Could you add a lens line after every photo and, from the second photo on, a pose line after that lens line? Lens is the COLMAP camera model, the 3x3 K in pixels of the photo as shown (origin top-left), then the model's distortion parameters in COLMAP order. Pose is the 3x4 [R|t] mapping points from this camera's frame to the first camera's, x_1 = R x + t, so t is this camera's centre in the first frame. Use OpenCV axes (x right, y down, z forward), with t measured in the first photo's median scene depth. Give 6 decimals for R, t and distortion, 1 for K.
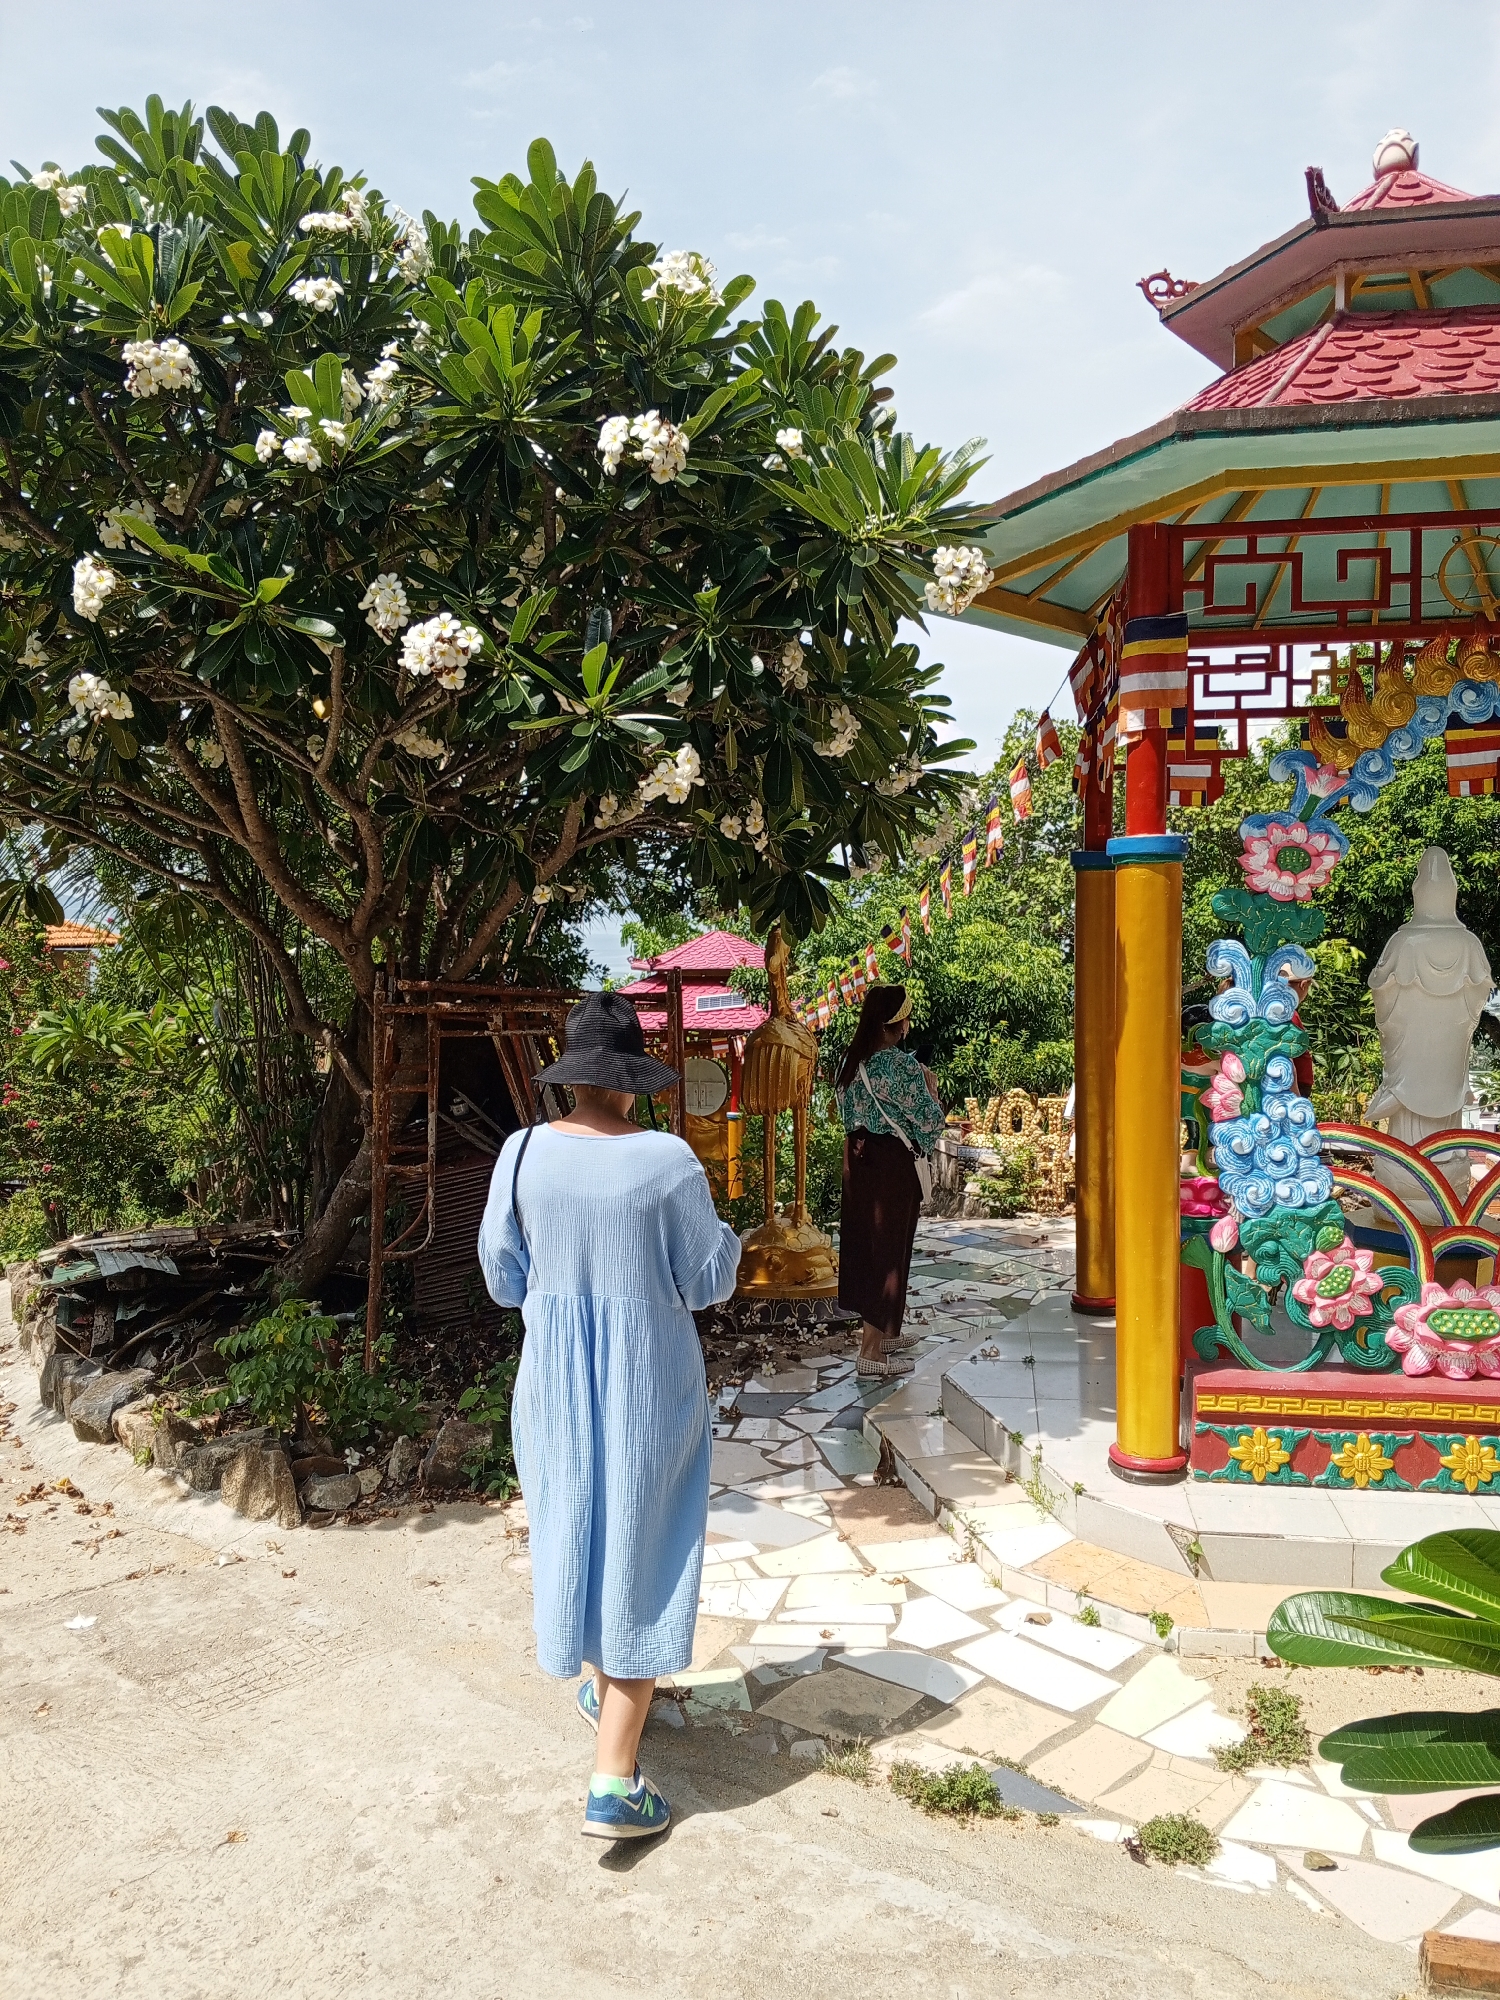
lens RADIAL K [[1405.4, 0, 759.9], [0, 1405.4, 1009.8], [0, 0, 1]] dist [-0.002823, -0.001612]
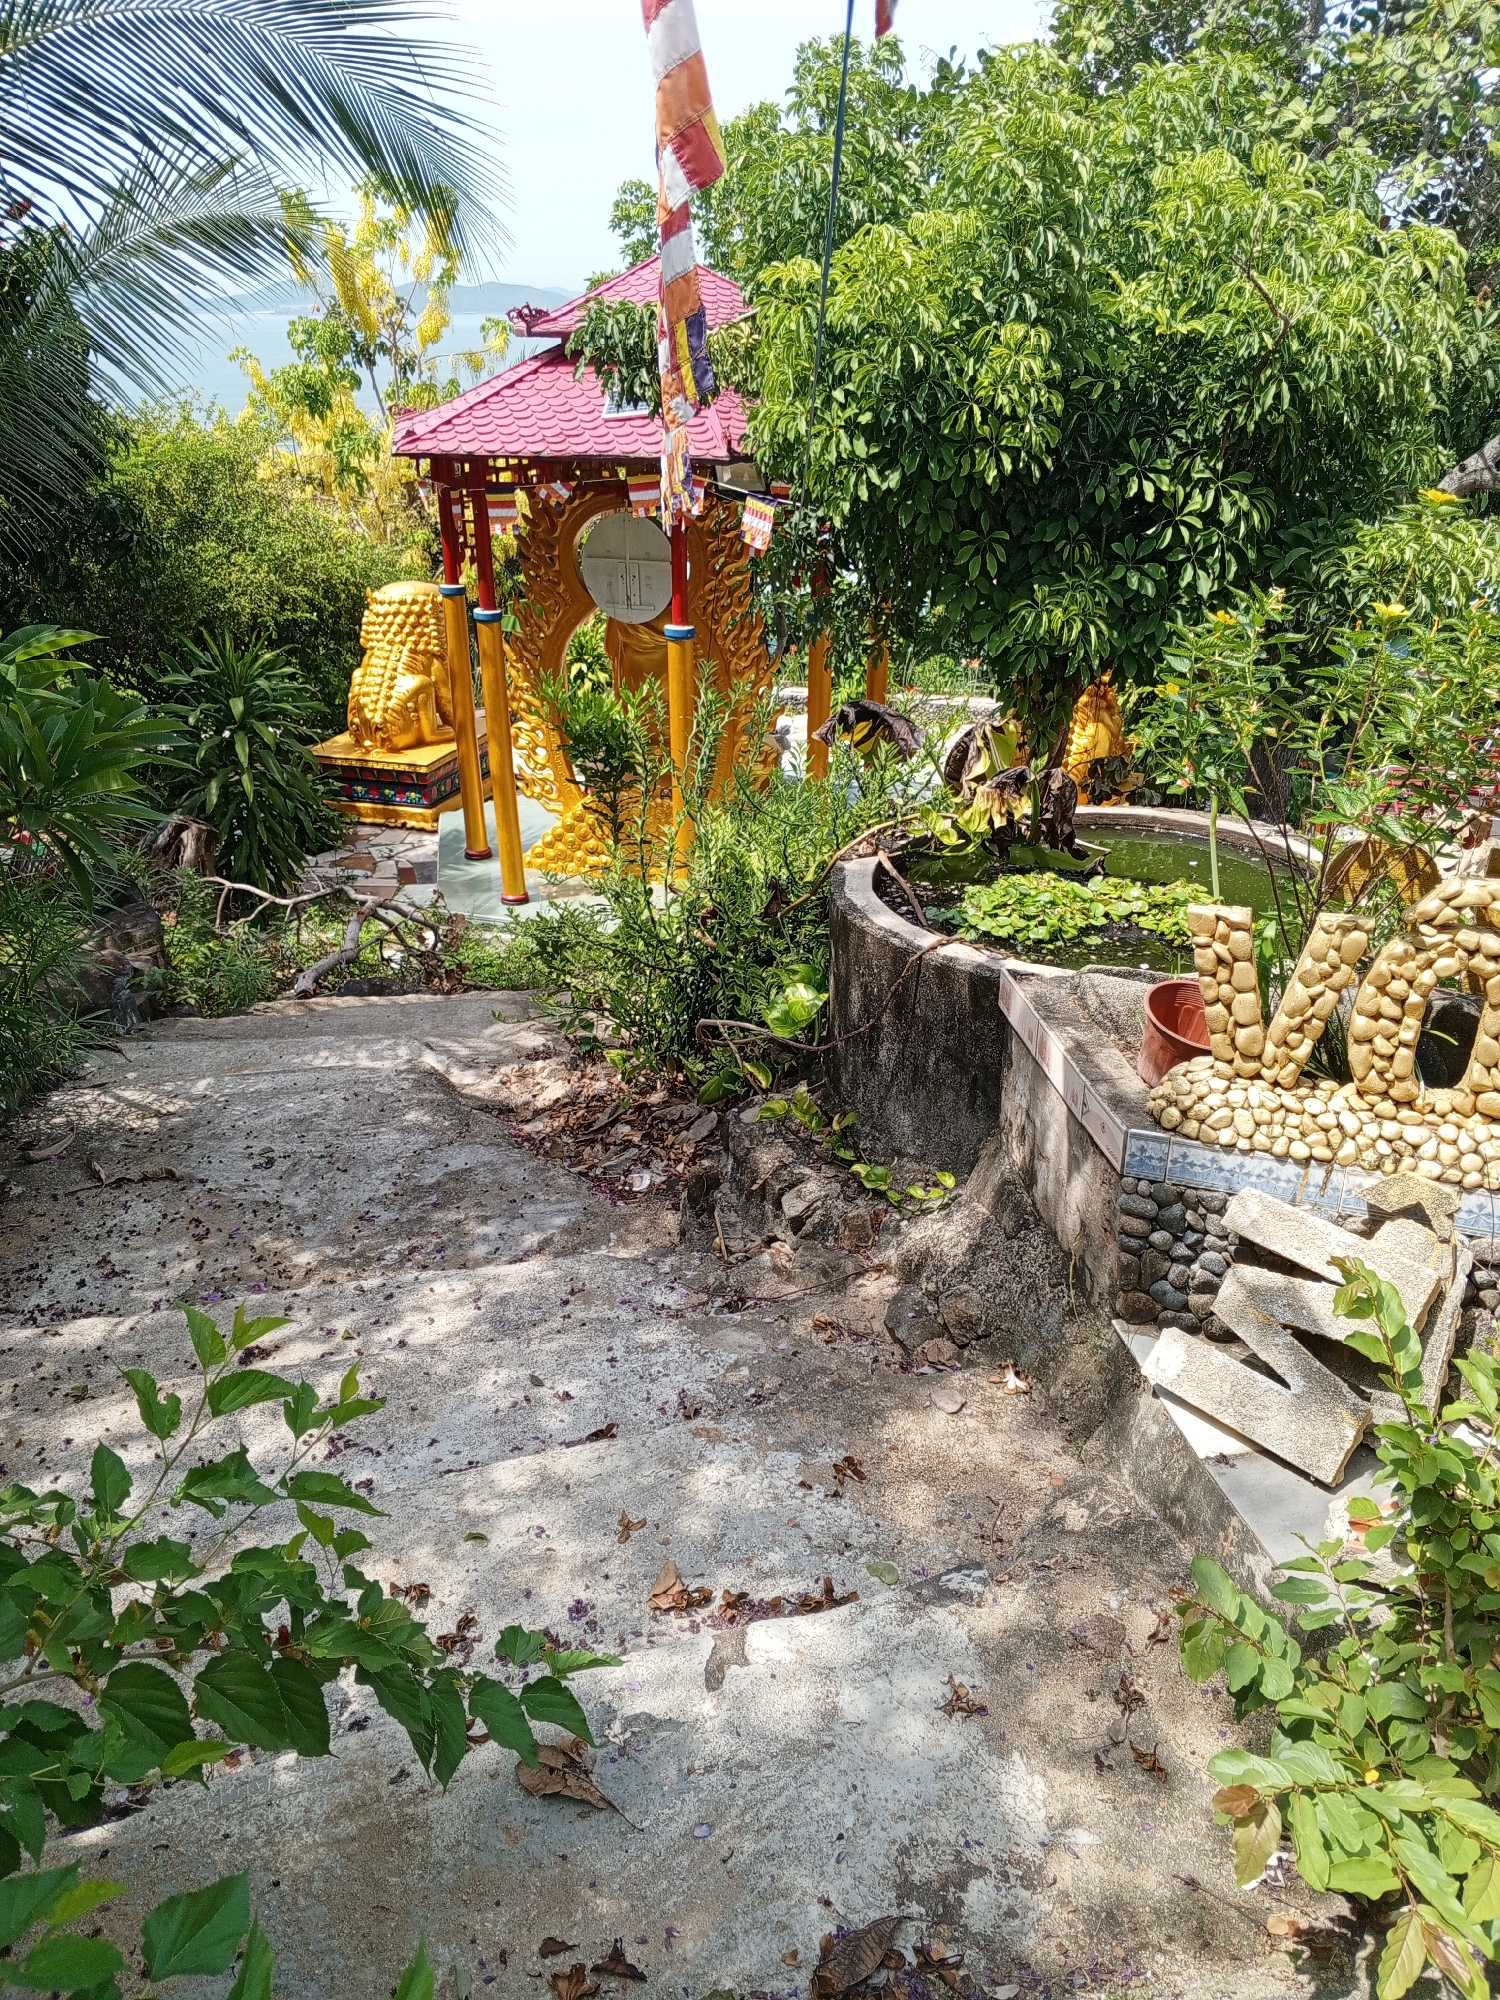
lens RADIAL K [[1405.4, 0, 759.9], [0, 1405.4, 1009.8], [0, 0, 1]] dist [-0.002823, -0.001612]
pose [[0.997050, 0.037873, -0.066763, 0.074375], [-0.009091, 0.921942, 0.387220, 0.000360], [0.076217, -0.385471, 0.919567, 0.606525]]
